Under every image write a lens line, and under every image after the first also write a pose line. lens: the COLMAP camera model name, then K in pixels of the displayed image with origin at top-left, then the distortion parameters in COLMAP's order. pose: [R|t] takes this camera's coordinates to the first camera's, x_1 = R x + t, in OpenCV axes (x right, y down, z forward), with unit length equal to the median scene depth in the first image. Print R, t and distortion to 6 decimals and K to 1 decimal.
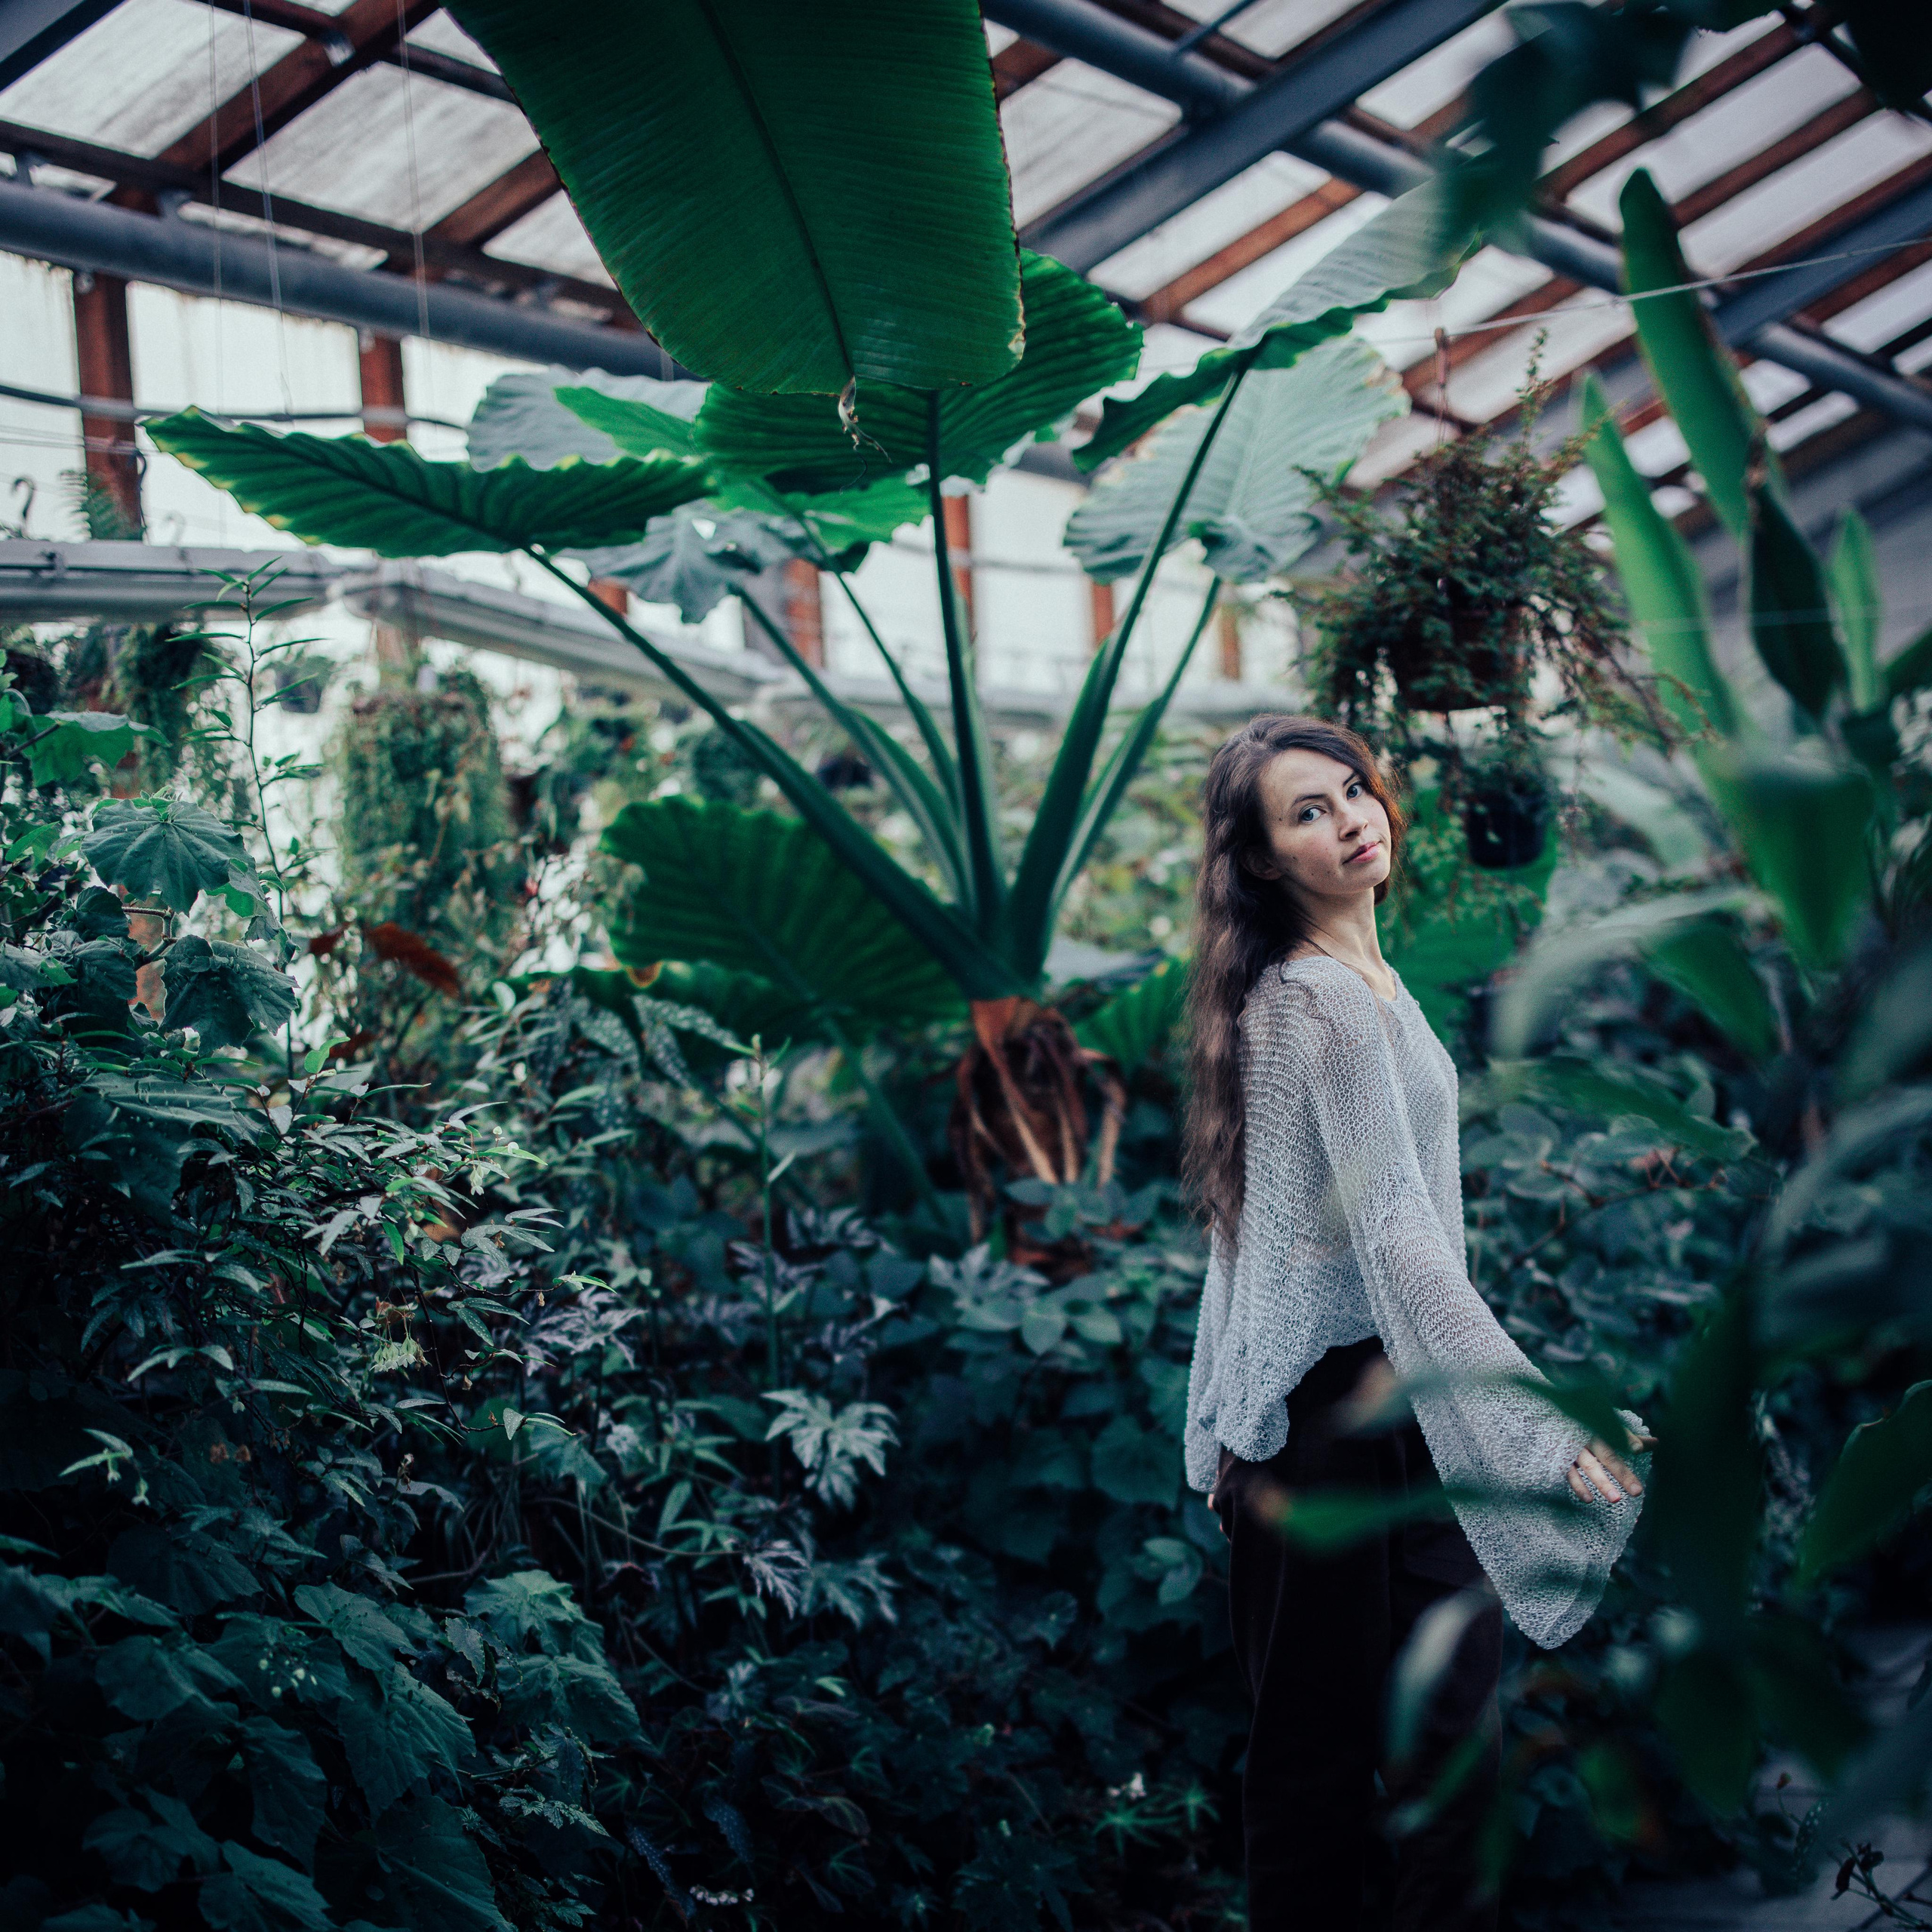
lens RADIAL K [[4671.1, 0, 1096.8], [0, 4671.1, 1154.8], [0, 0, 1]] dist [0.009532, -0.229103]
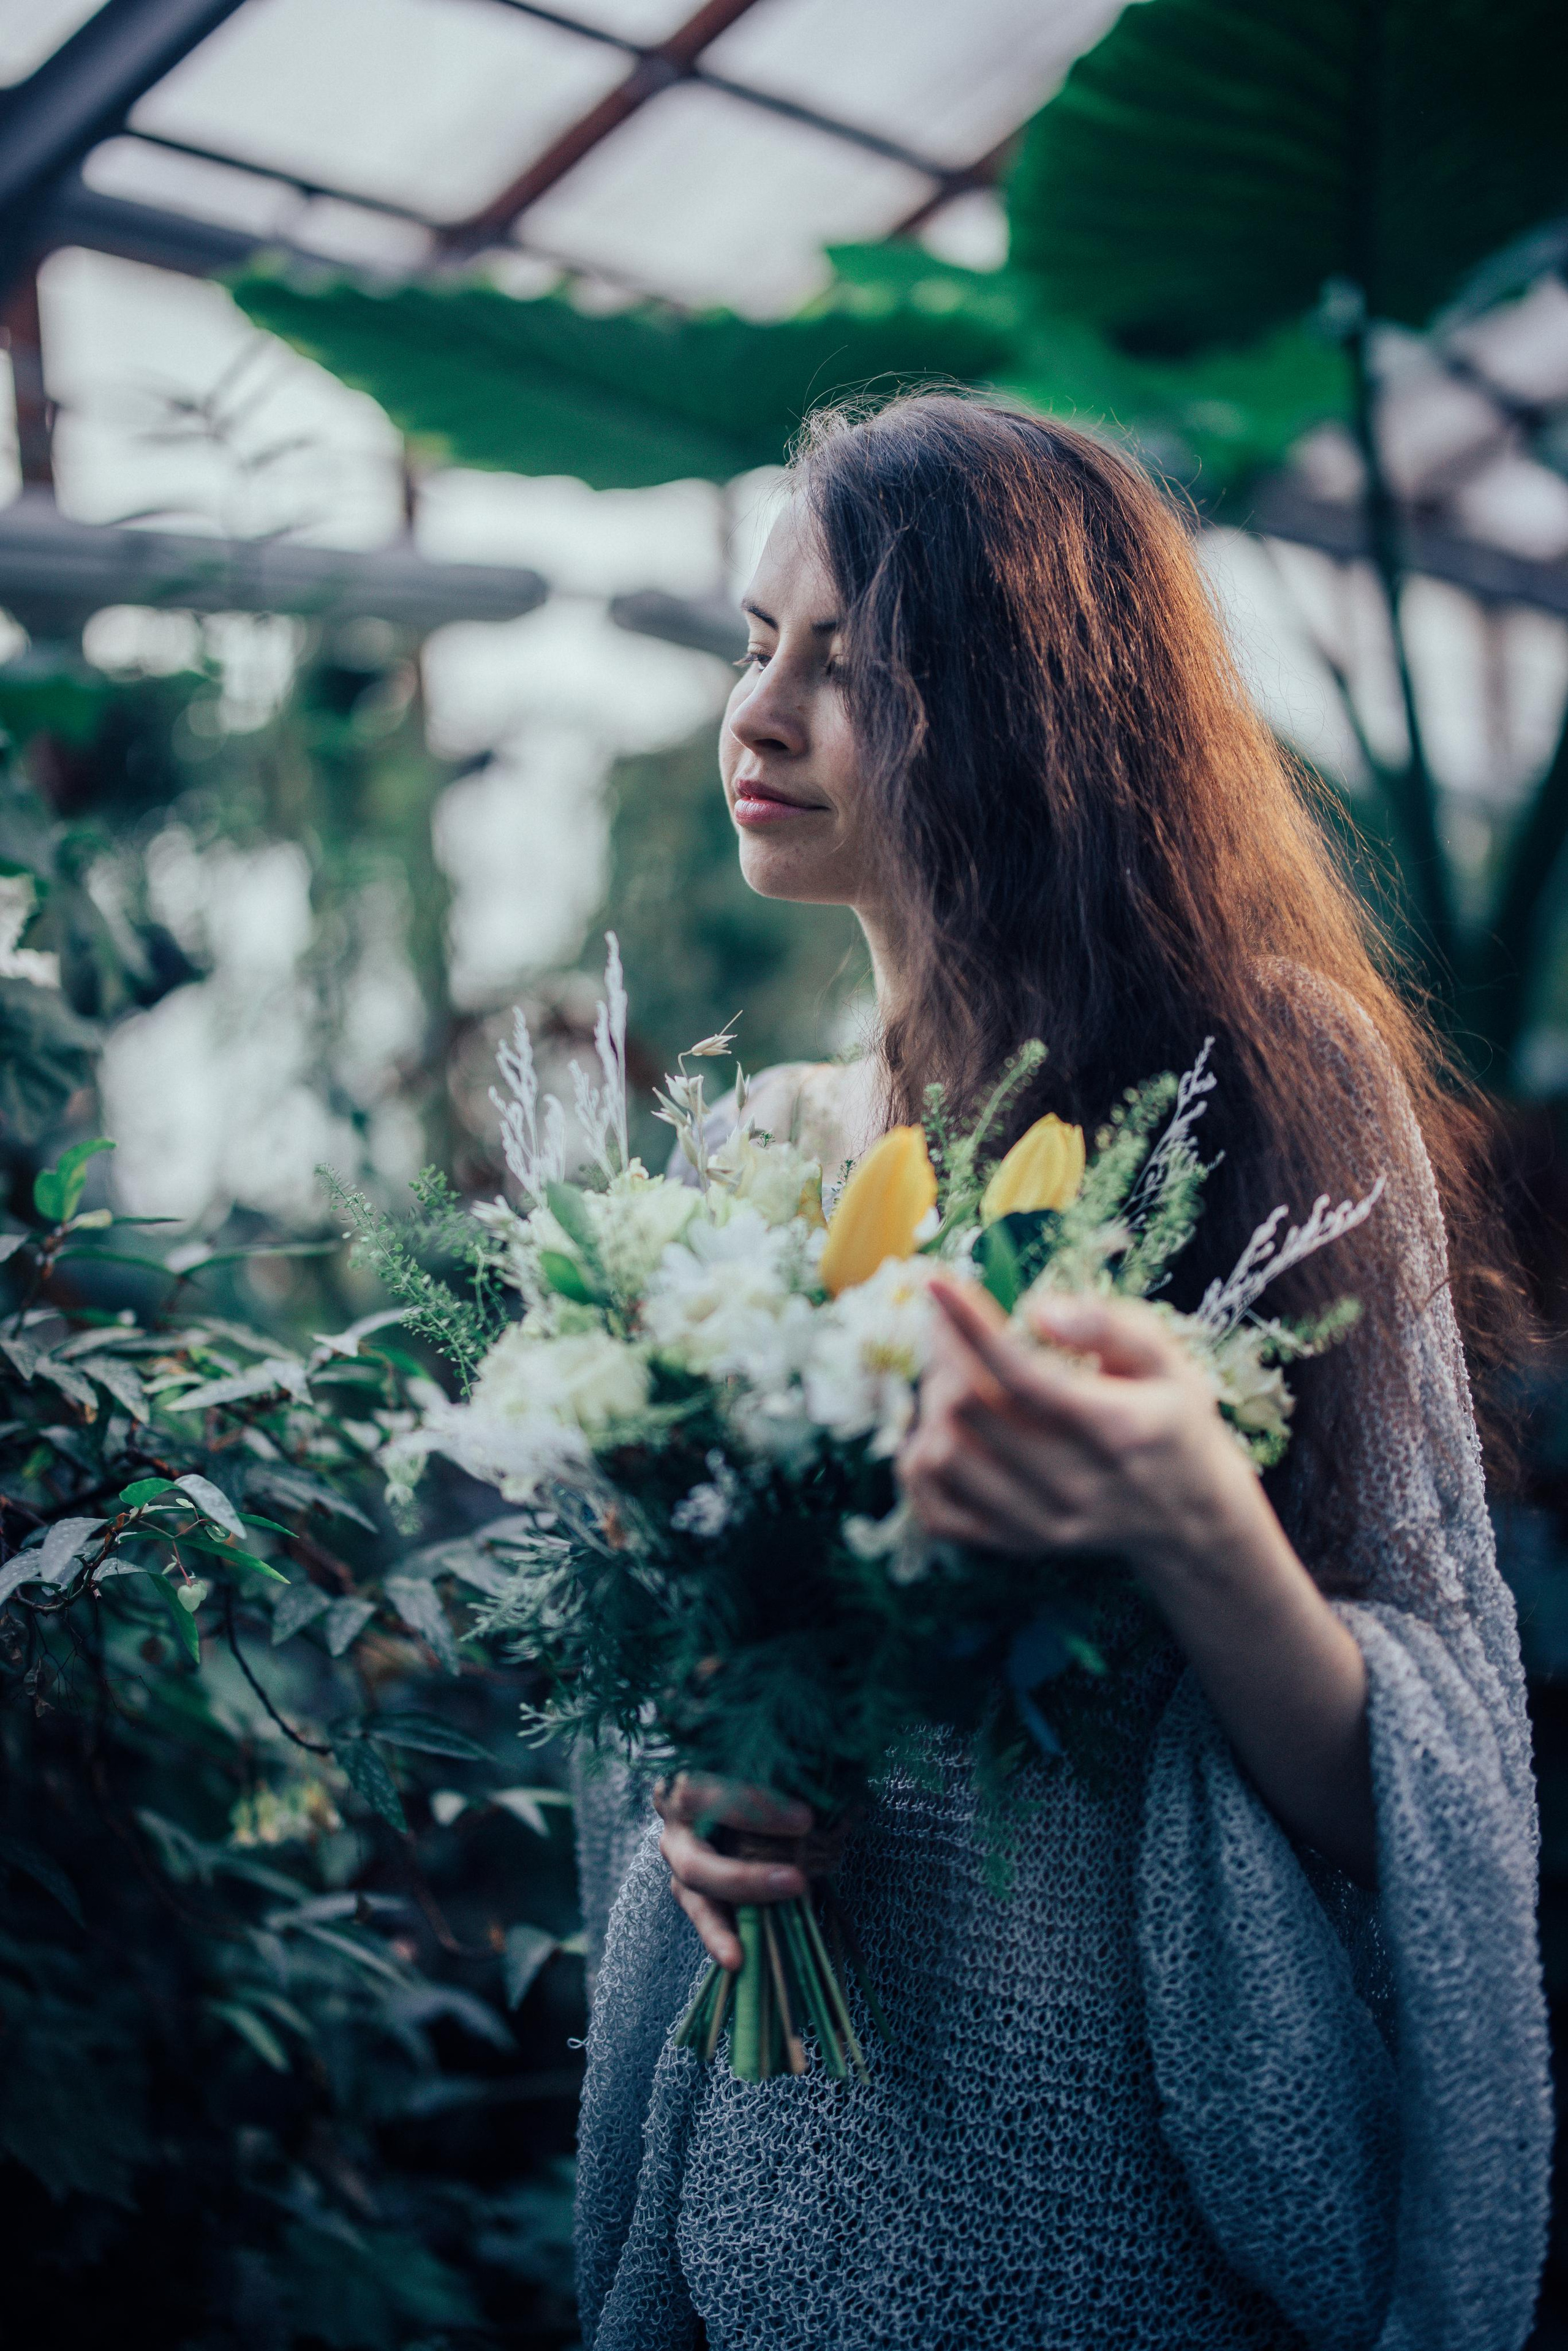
lens RADIAL K [[3923.1, 0, 784.2], [0, 3923.1, 1150.0], [0, 0, 1]] dist [0.037448, -0.113987]
pose [[0.987626, 0.017389, -0.155861, -0.029440], [-0.022306, 0.999305, -0.029853, -0.010907], [0.155234, 0.032960, 0.987328, 0.486537]]
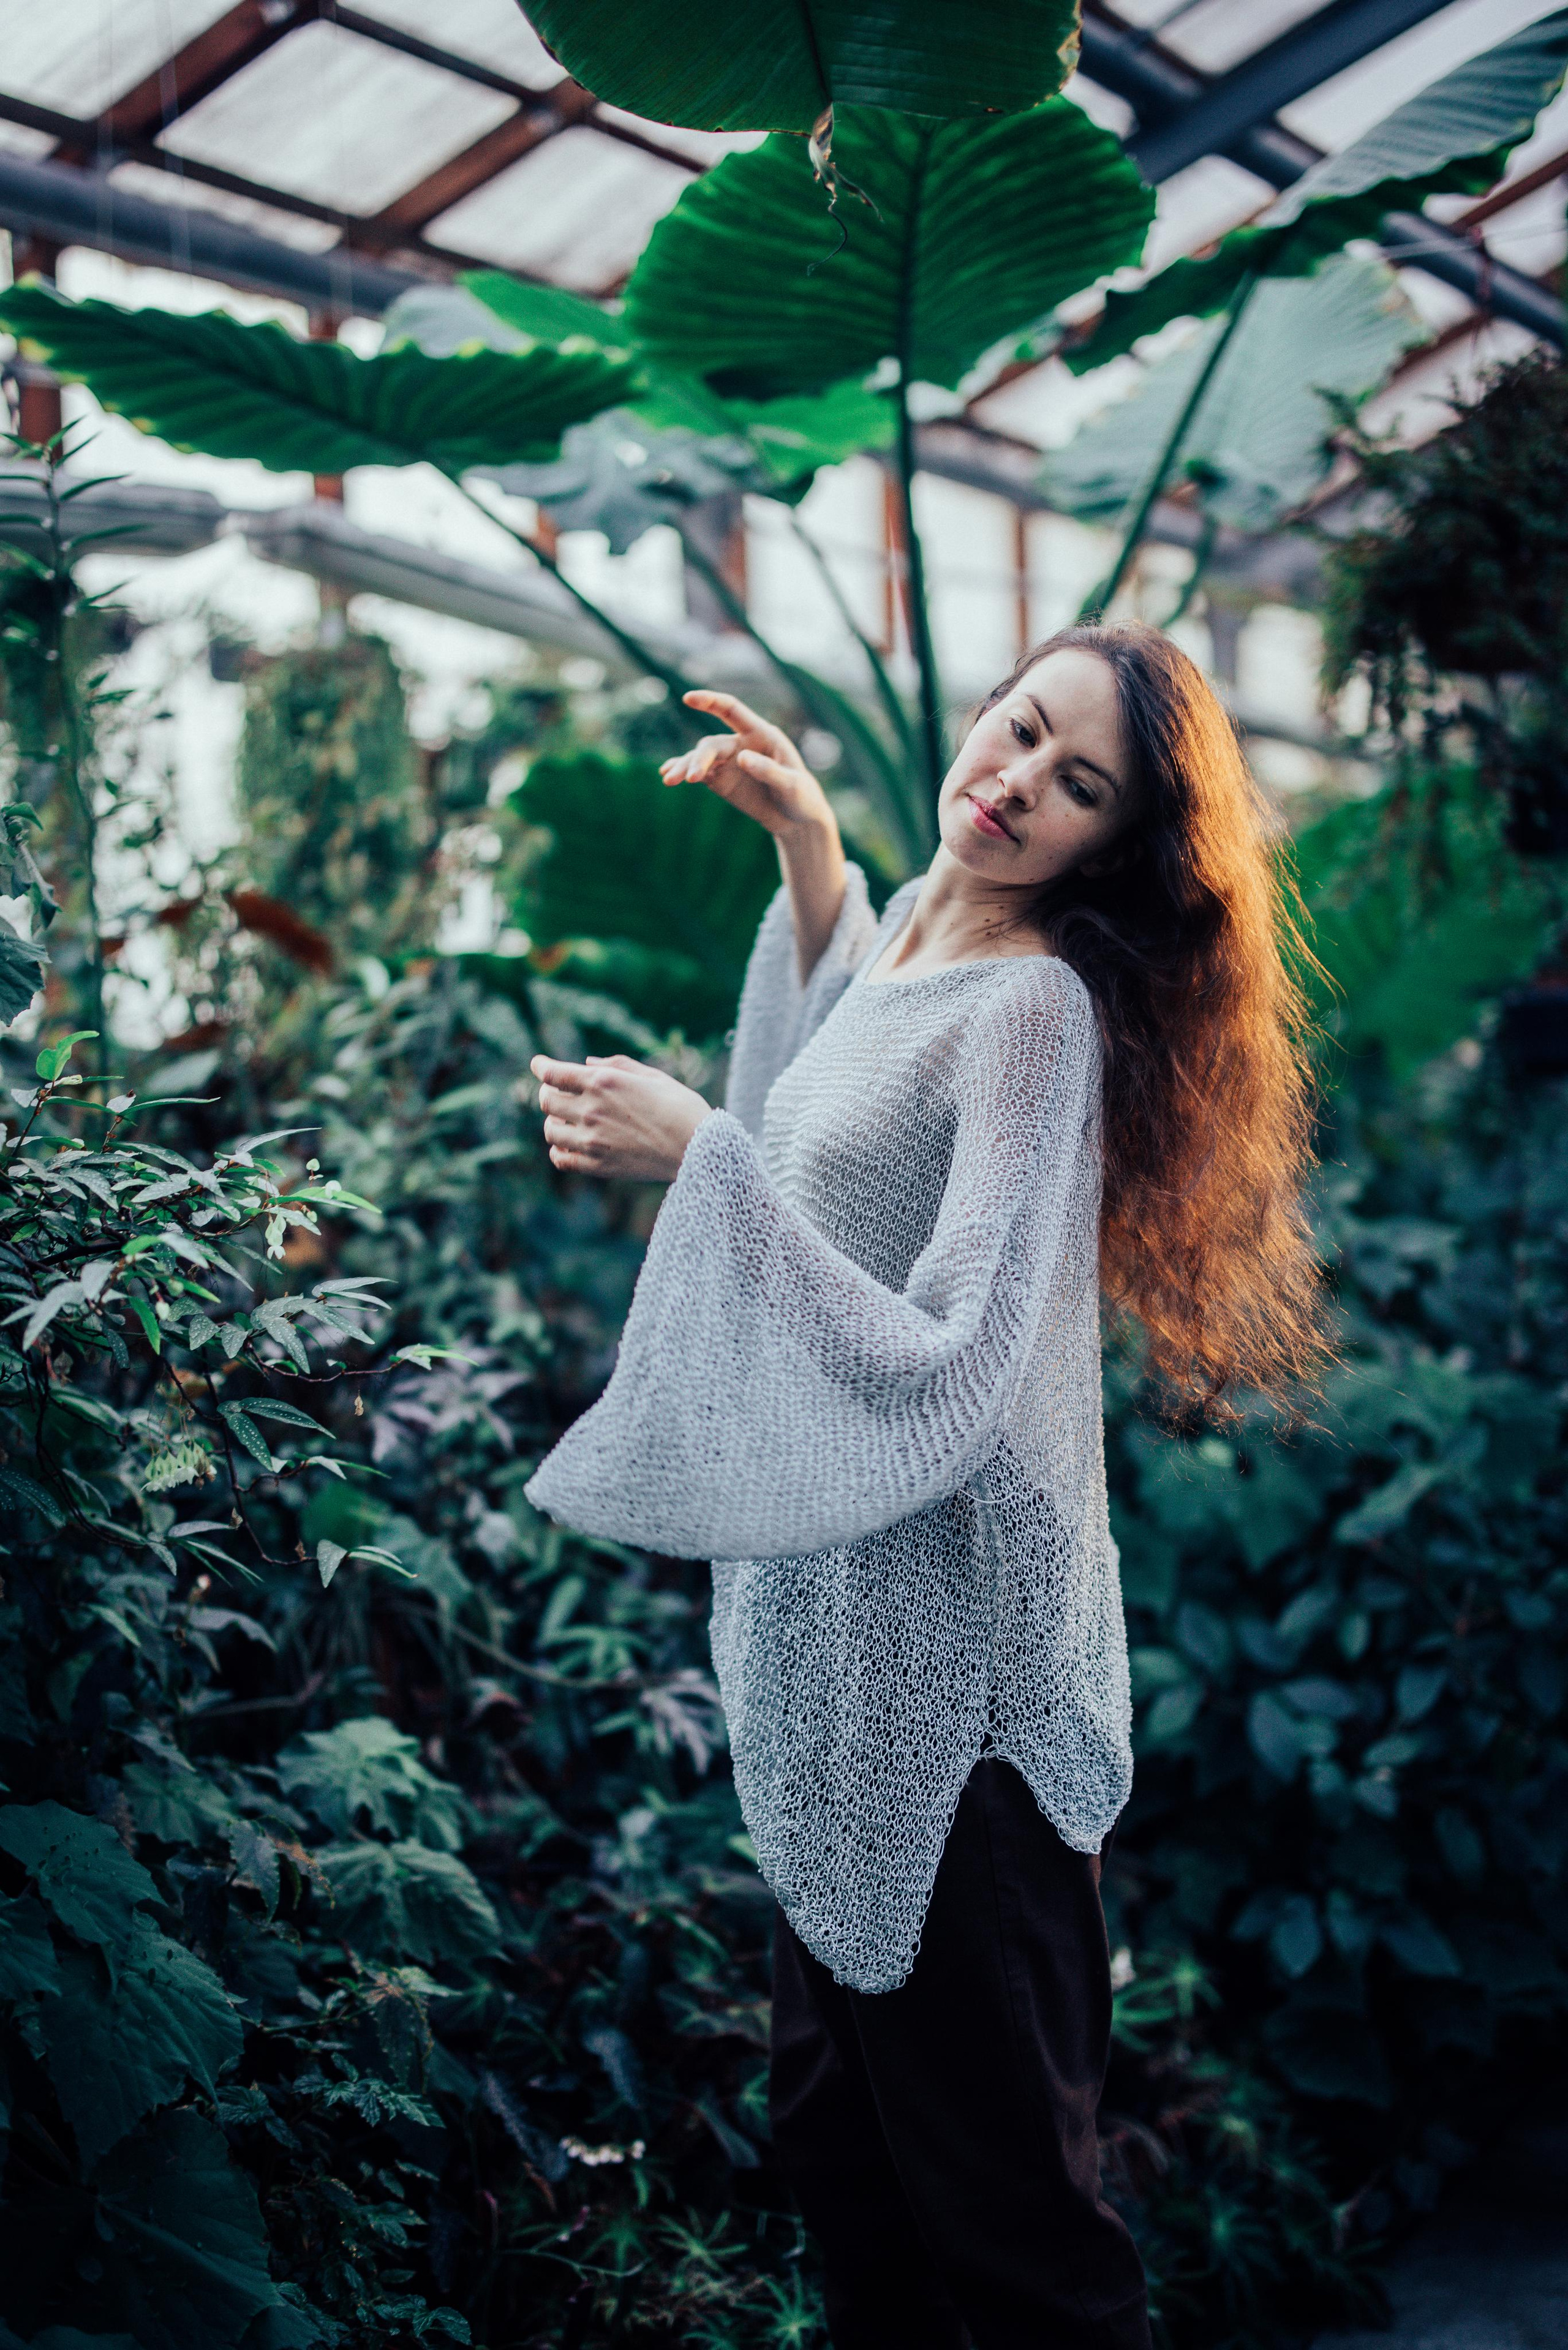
lens RADIAL K [[3921.8, 0, 784.2], [0, 3921.8, 1149.5], [0, 0, 1]] dist [0.037448, -0.113987]
pose [[0.998577, 0.024467, -0.047381, -0.020825], [-0.024124, 0.999678, 0.007807, -0.010847], [0.047556, -0.006653, 0.998846, 0.312672]]
